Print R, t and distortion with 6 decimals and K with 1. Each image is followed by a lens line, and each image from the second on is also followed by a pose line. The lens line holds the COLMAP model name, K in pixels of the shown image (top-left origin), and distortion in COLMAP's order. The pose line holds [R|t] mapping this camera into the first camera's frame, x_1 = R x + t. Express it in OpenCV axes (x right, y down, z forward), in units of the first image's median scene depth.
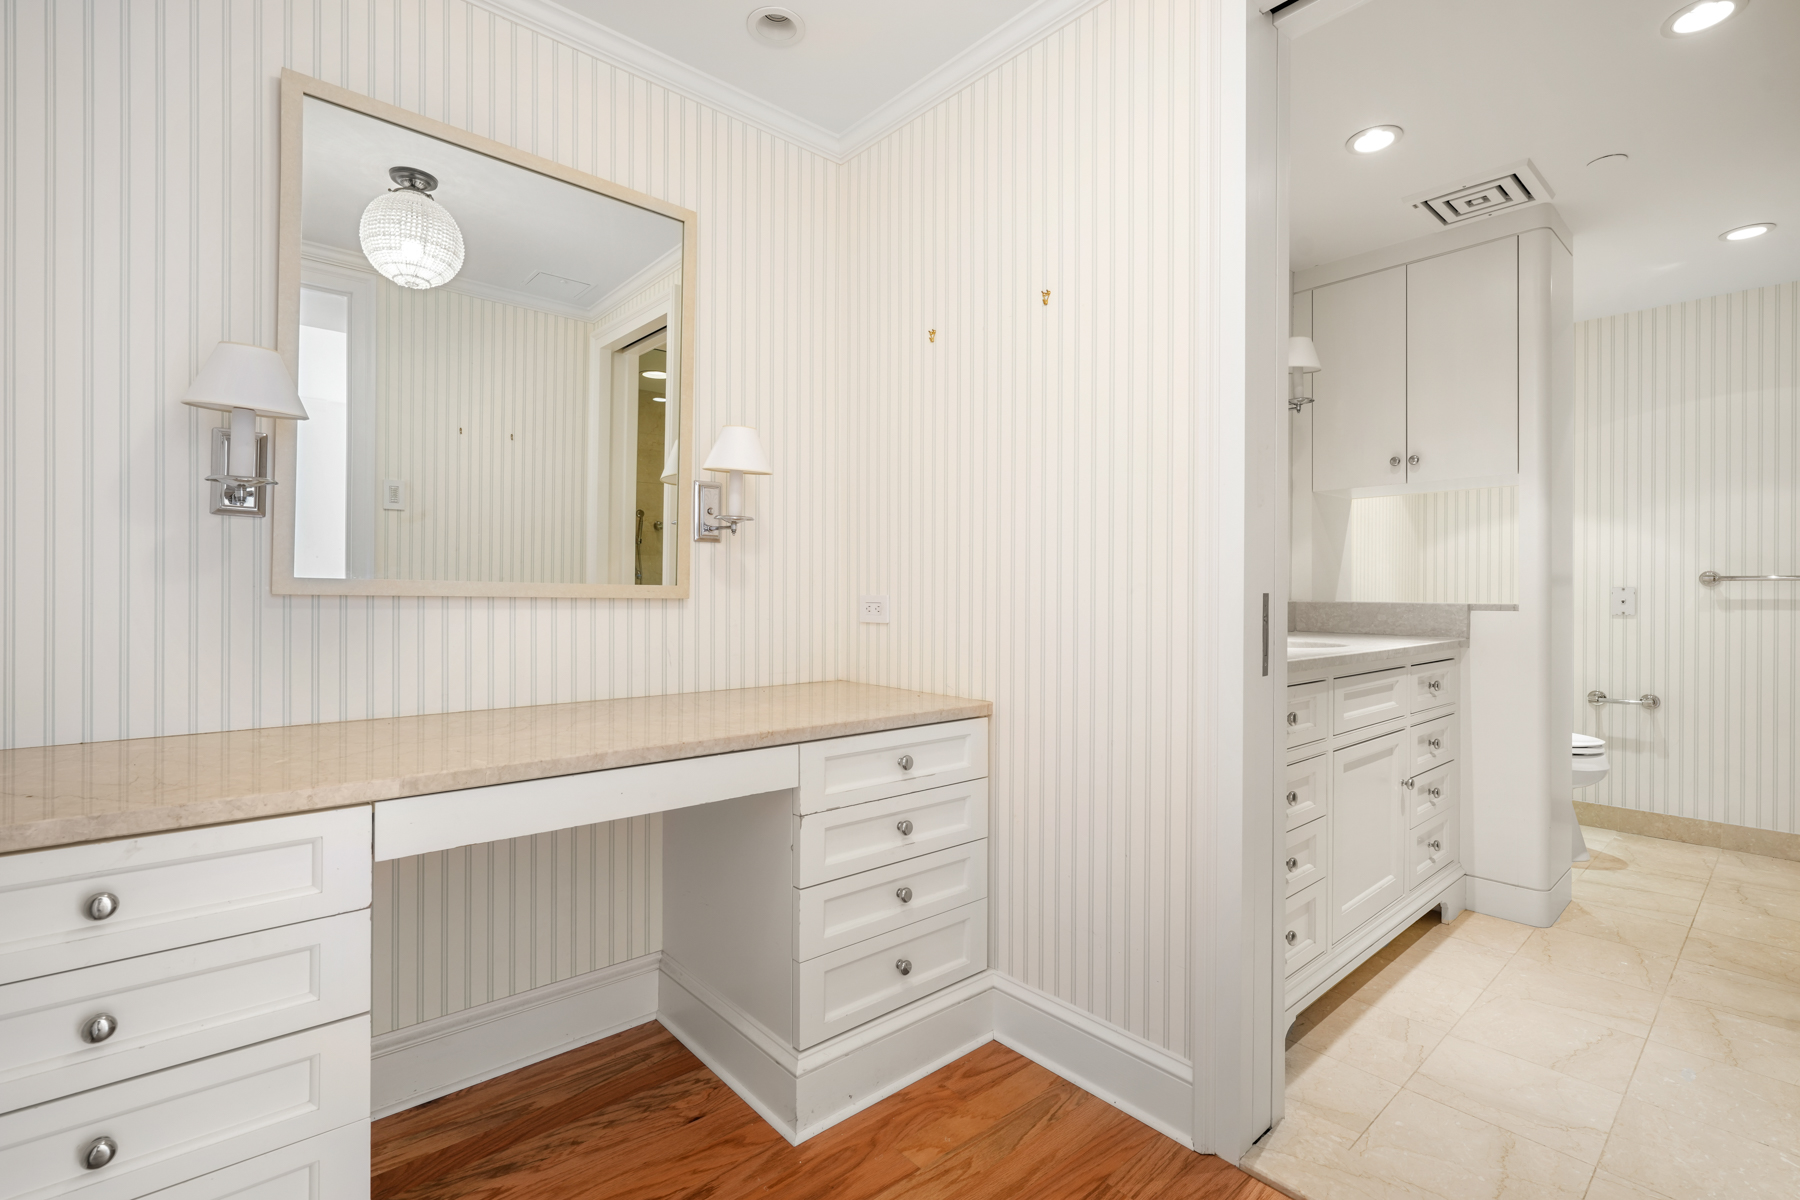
lens RADIAL K [[813.9, 0, 900.0], [0, 813.9, 592.1], [0, 0, 1]] dist [-0.000211, 0.000244]
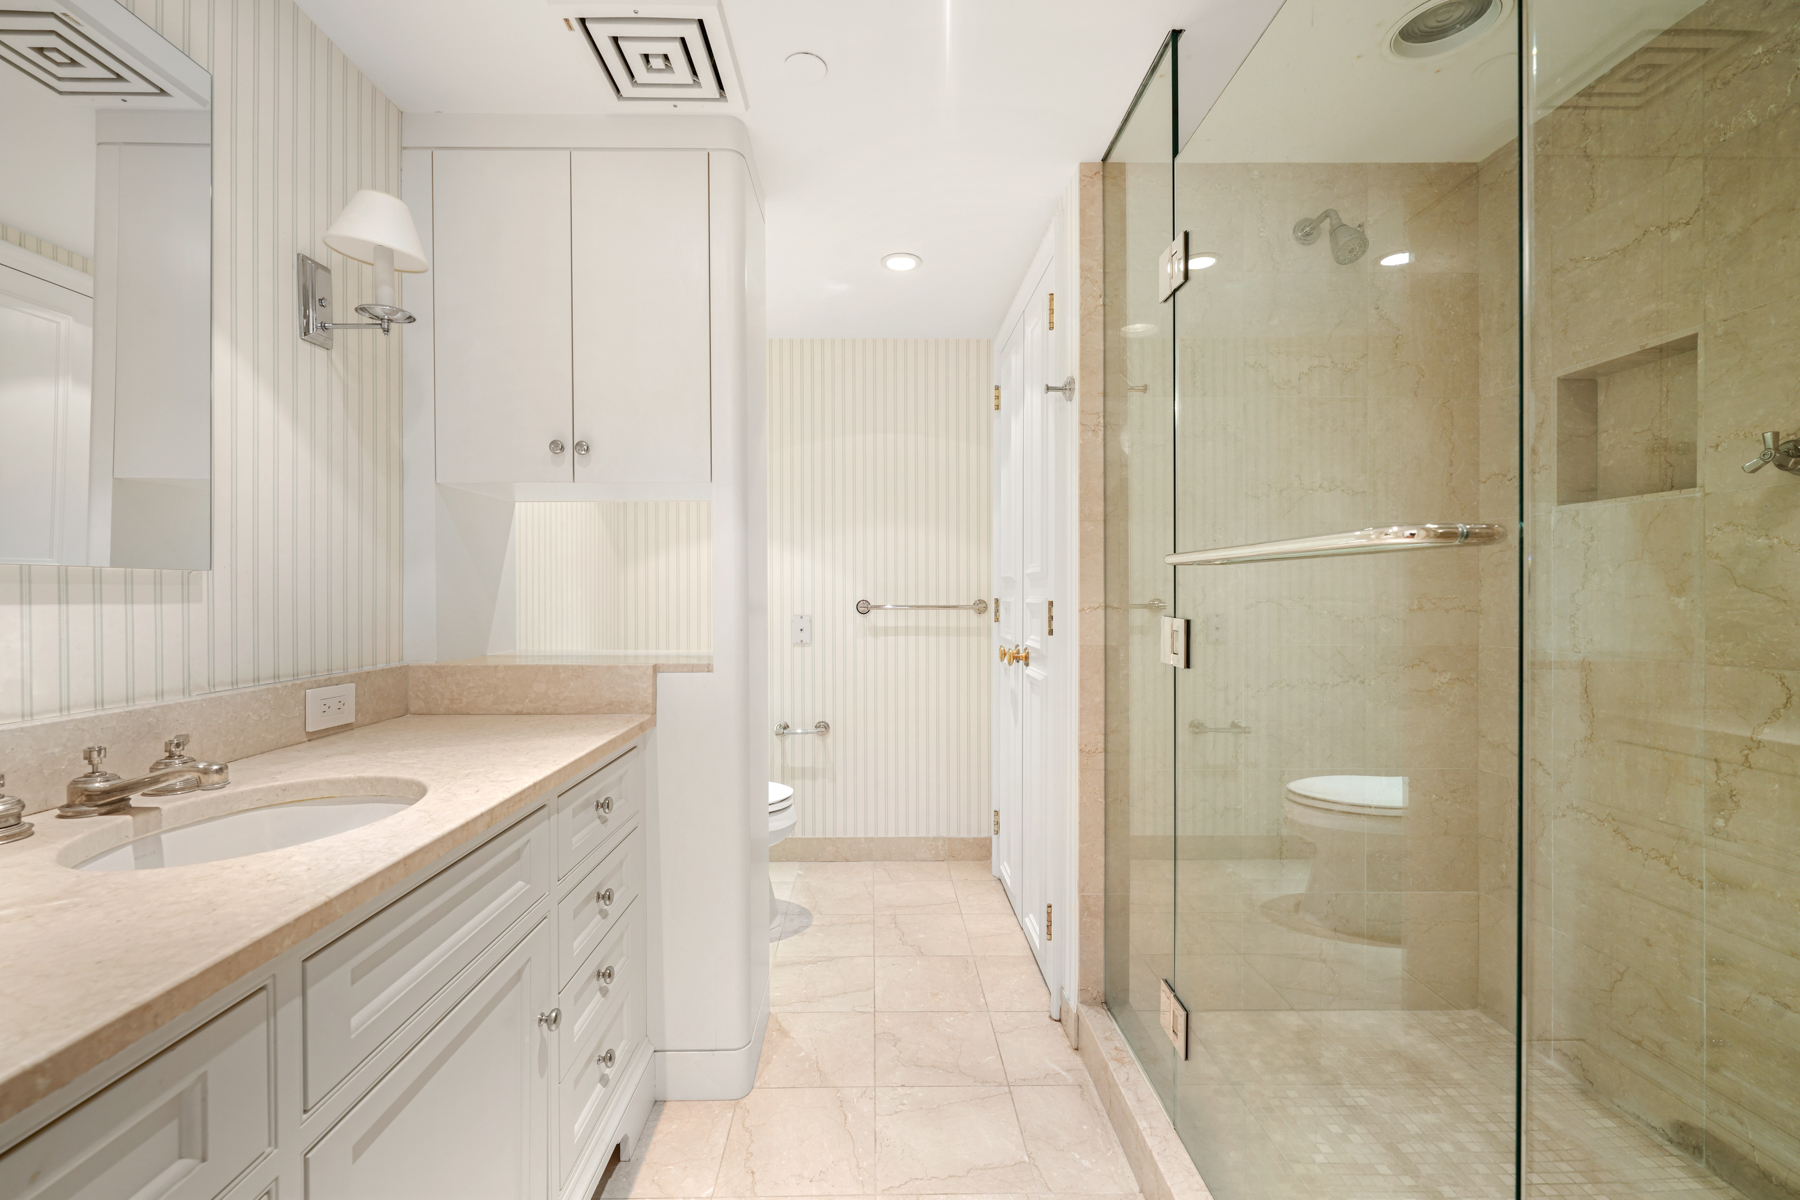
lens RADIAL K [[753.3, 0, 892.1], [0, 753.3, 598.9], [0, 0, 1]] dist [-0.000984, 0.000047]
pose [[0.639502, -0.011407, 0.768705, 0.315895], [0.005908, 0.999933, 0.009924, -0.043461], [-0.768767, -0.001805, 0.639527, 0.408524]]
